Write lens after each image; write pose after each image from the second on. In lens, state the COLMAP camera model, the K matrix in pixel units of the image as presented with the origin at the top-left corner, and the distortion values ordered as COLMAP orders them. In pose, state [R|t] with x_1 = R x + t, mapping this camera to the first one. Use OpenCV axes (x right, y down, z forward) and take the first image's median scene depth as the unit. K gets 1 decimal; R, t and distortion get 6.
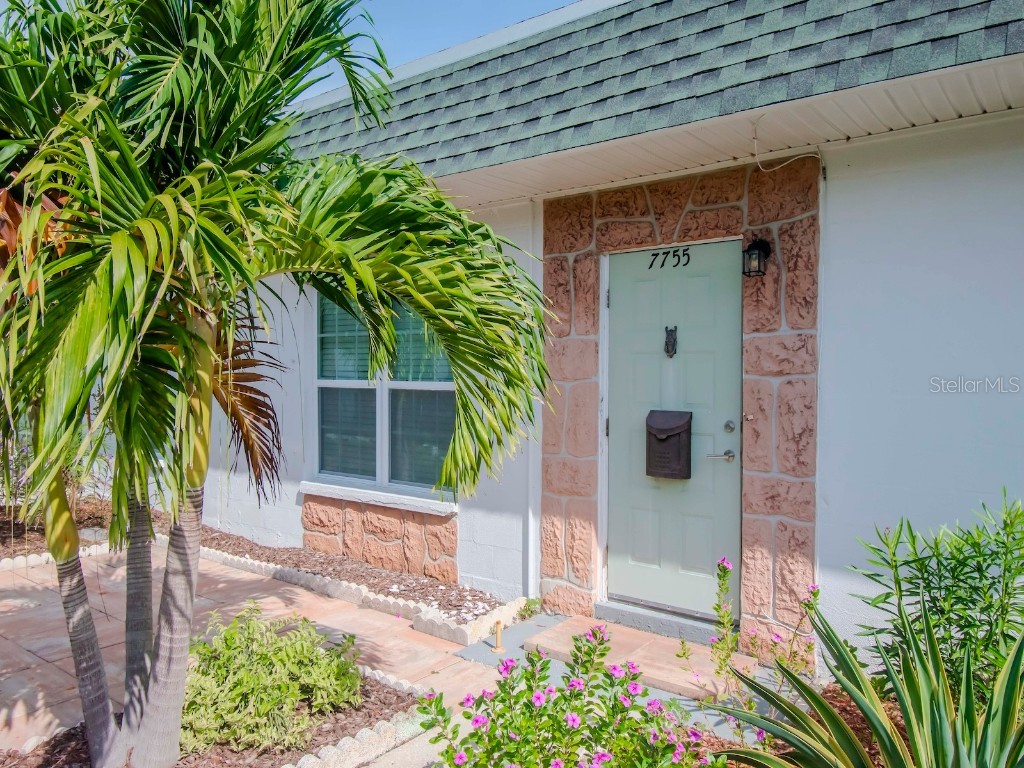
lens RADIAL K [[745.9, 0, 541.3], [0, 745.9, 361.2], [0, 0, 1]] dist [-0.008408, -0.008666]
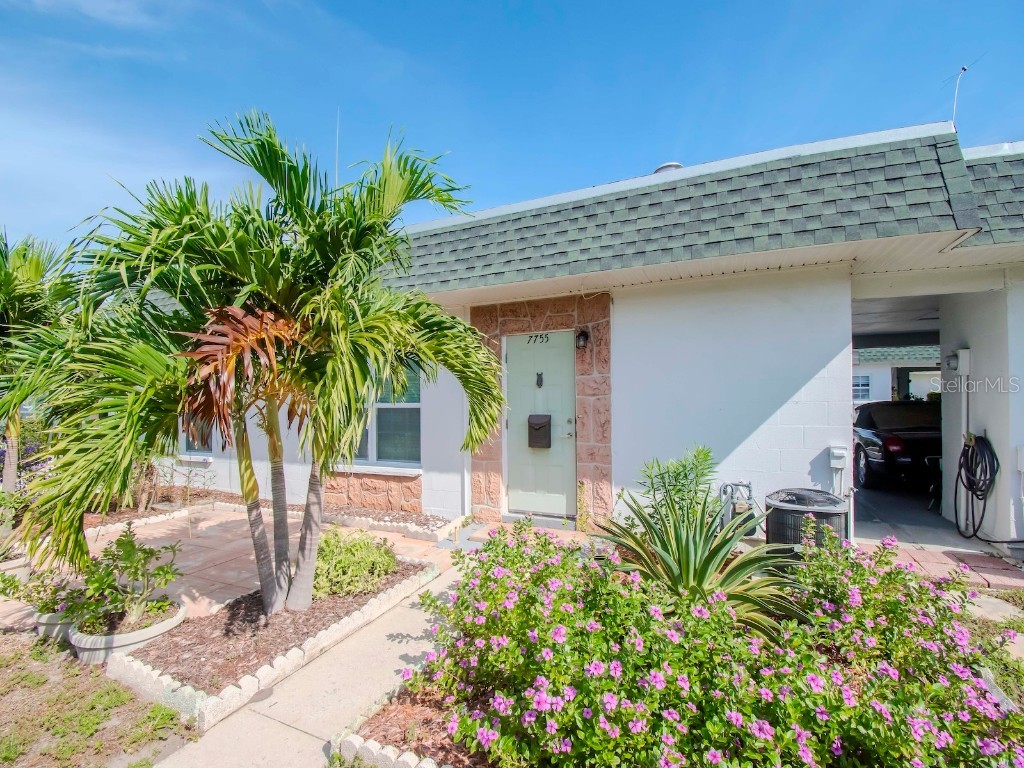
lens RADIAL K [[461.3, 0, 519.9], [0, 461.3, 380.5], [0, 0, 1]] dist [0.001768, -0.017442]
pose [[0.974223, -0.012241, 0.225255, -0.162364], [0.016690, 0.999701, -0.017858, -0.003888], [-0.224969, 0.021157, 0.974136, -0.205346]]
